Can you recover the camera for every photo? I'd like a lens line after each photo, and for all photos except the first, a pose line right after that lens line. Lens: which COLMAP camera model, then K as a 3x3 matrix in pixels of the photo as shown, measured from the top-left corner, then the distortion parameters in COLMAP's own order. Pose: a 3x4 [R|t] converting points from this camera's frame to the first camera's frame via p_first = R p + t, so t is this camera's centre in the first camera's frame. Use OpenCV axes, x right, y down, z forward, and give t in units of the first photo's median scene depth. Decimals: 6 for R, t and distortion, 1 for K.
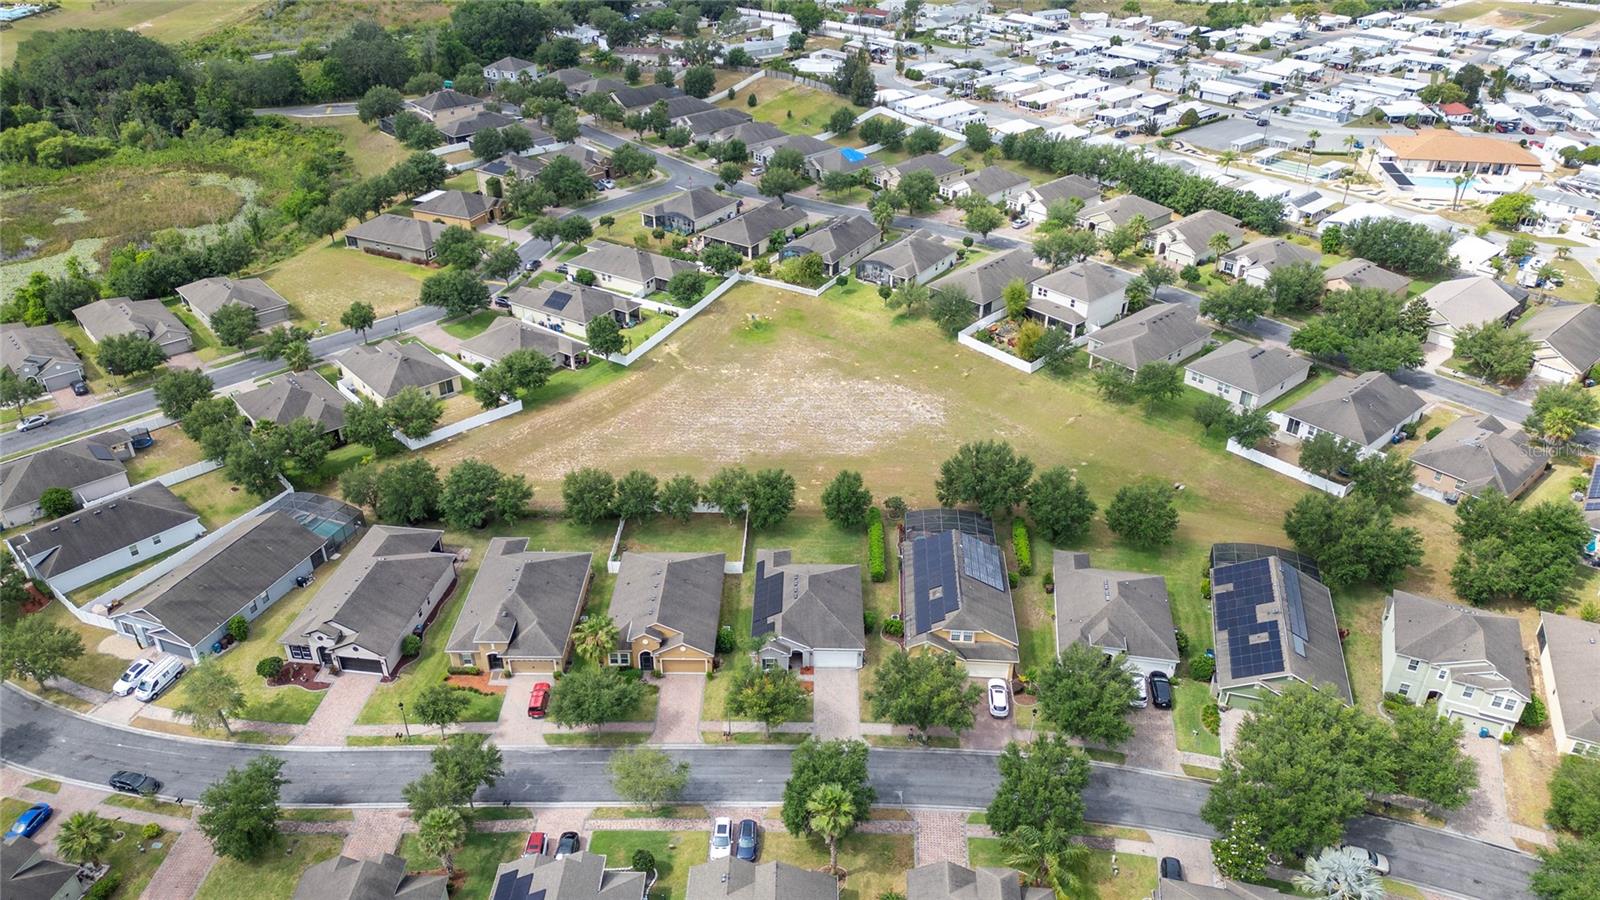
lens RADIAL K [[1107.7, 0, 800.0], [0, 1107.7, 450.0], [0, 0, 1]] dist [0.124381, -0.173046]
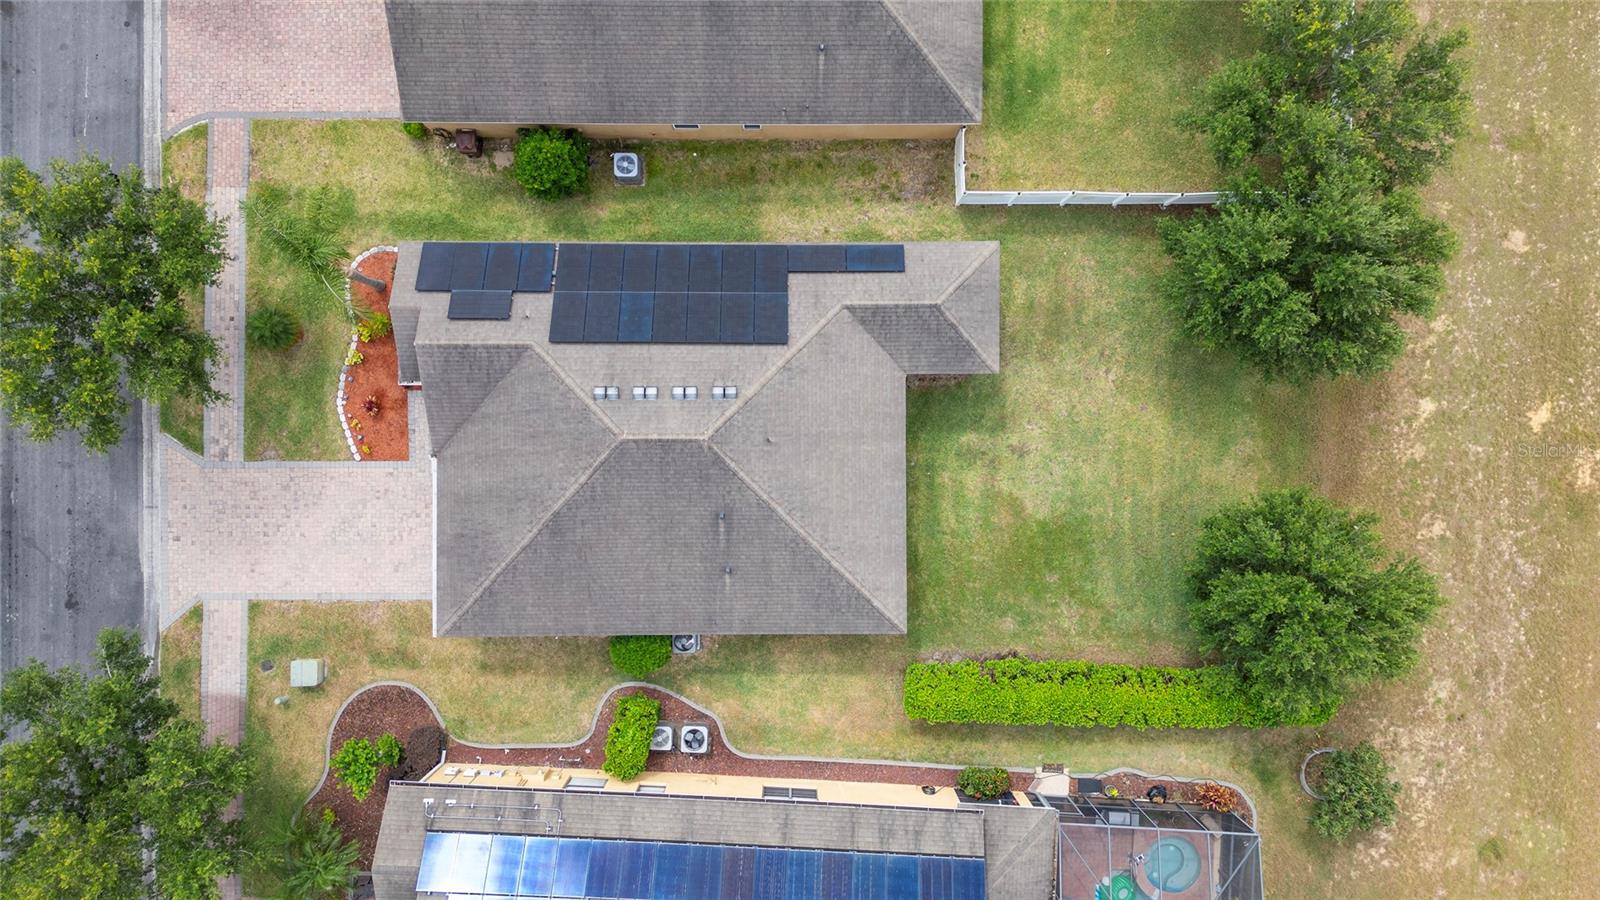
lens RADIAL K [[1107.7, 0, 800.0], [0, 1107.7, 450.0], [0, 0, 1]] dist [0.124381, -0.173046]
pose [[0.013779, 0.999878, -0.007395, 0.011808], [-0.524296, 0.013522, 0.851429, -0.109850], [0.851425, -0.007855, 0.524418, 0.828497]]
